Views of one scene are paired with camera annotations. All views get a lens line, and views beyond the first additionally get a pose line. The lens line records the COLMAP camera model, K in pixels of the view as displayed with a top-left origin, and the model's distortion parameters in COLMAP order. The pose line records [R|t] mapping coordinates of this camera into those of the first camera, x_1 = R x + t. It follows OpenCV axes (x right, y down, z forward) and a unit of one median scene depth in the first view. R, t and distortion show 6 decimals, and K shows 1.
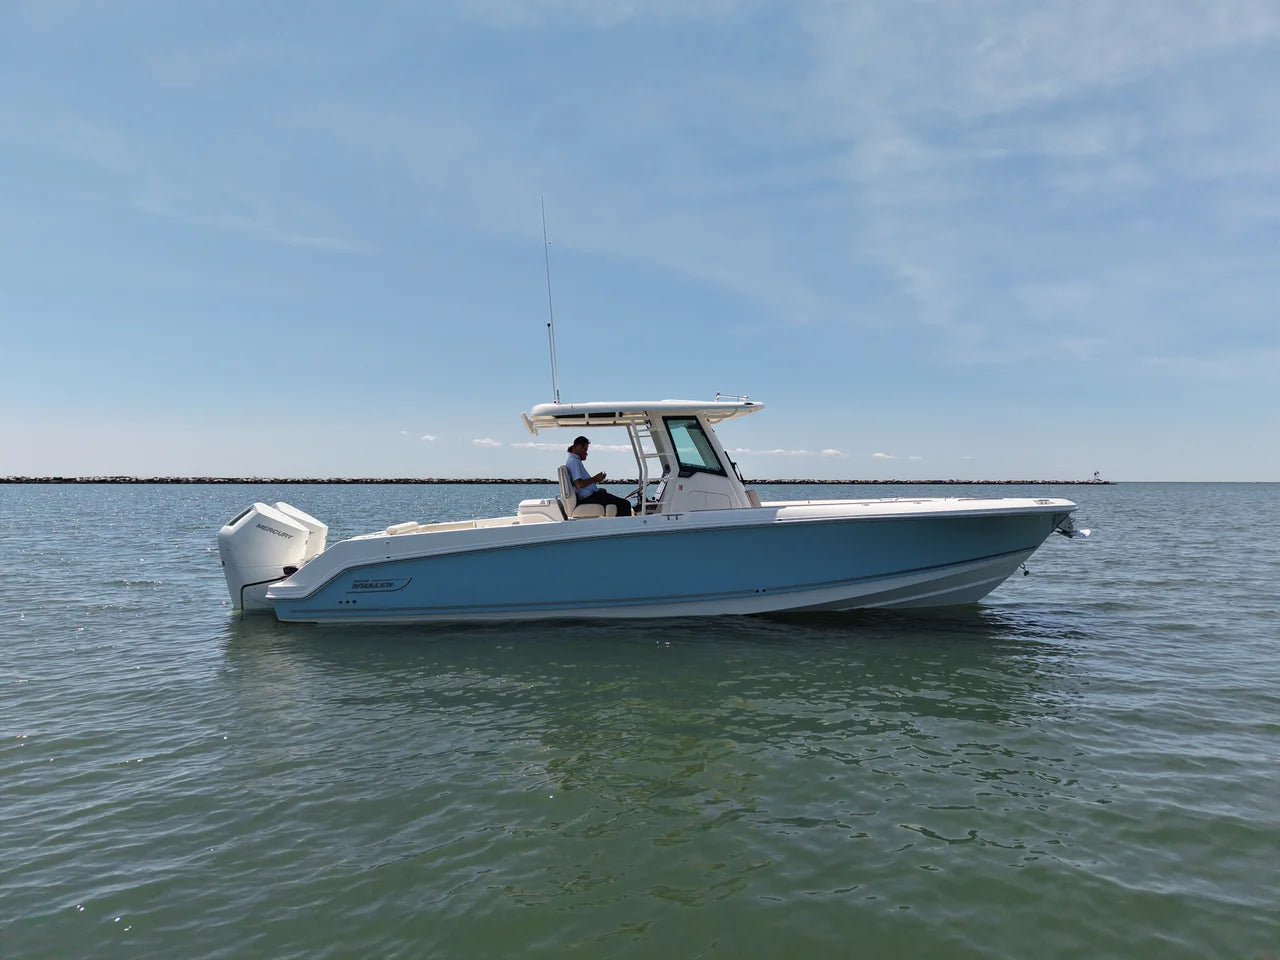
lens RADIAL K [[864.2, 0, 635.3], [0, 864.2, 489.9], [0, 0, 1]] dist [0.027040, -0.026781]
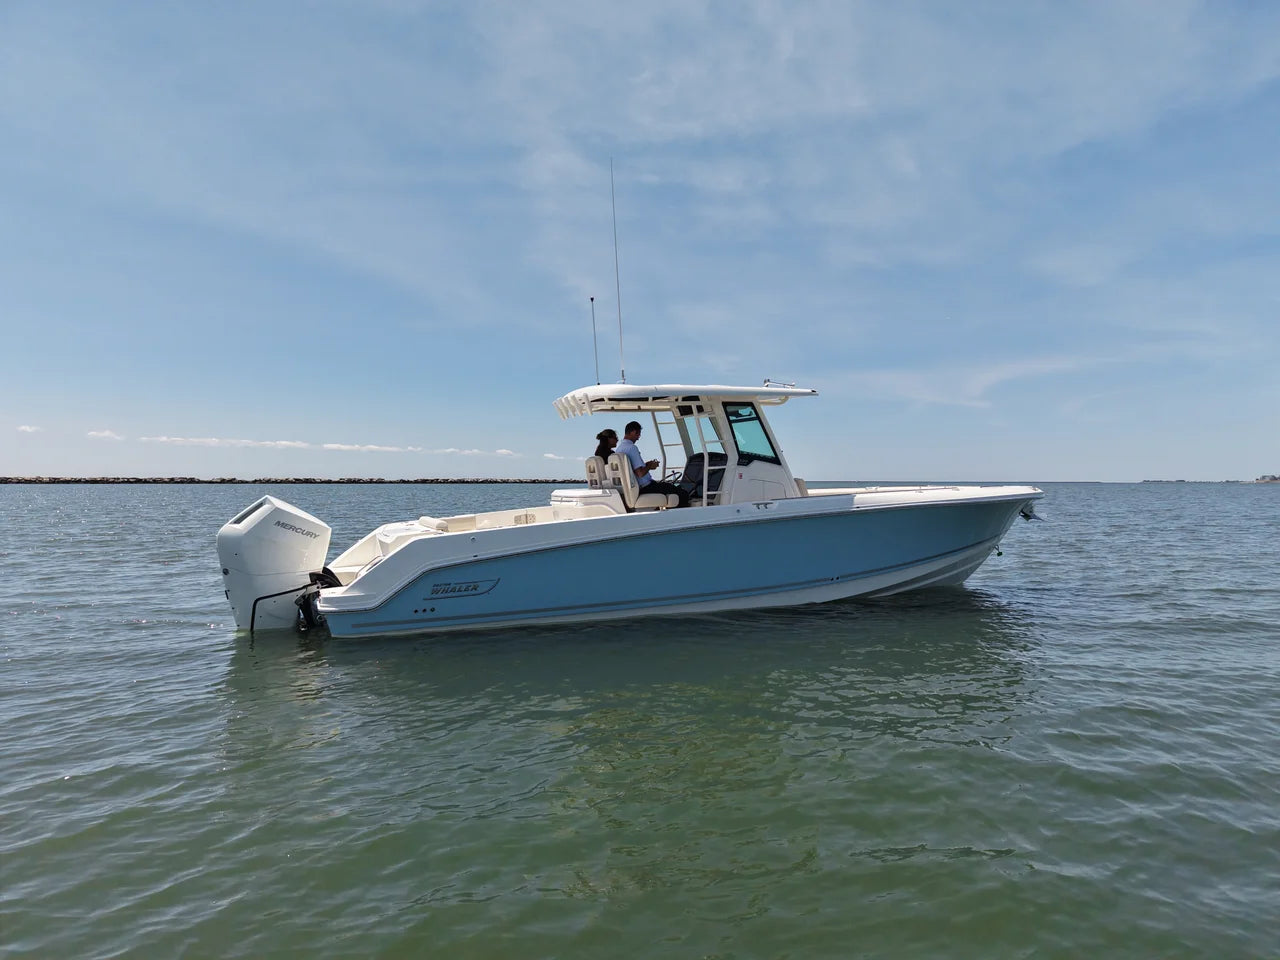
lens RADIAL K [[864.2, 0, 638.1], [0, 864.2, 483.6], [0, 0, 1]] dist [0.027040, -0.026781]
pose [[0.928045, -0.001448, 0.372465, -0.381303], [0.003976, 0.999974, -0.006021, 0.010335], [-0.372447, 0.007068, 0.928027, 0.123763]]
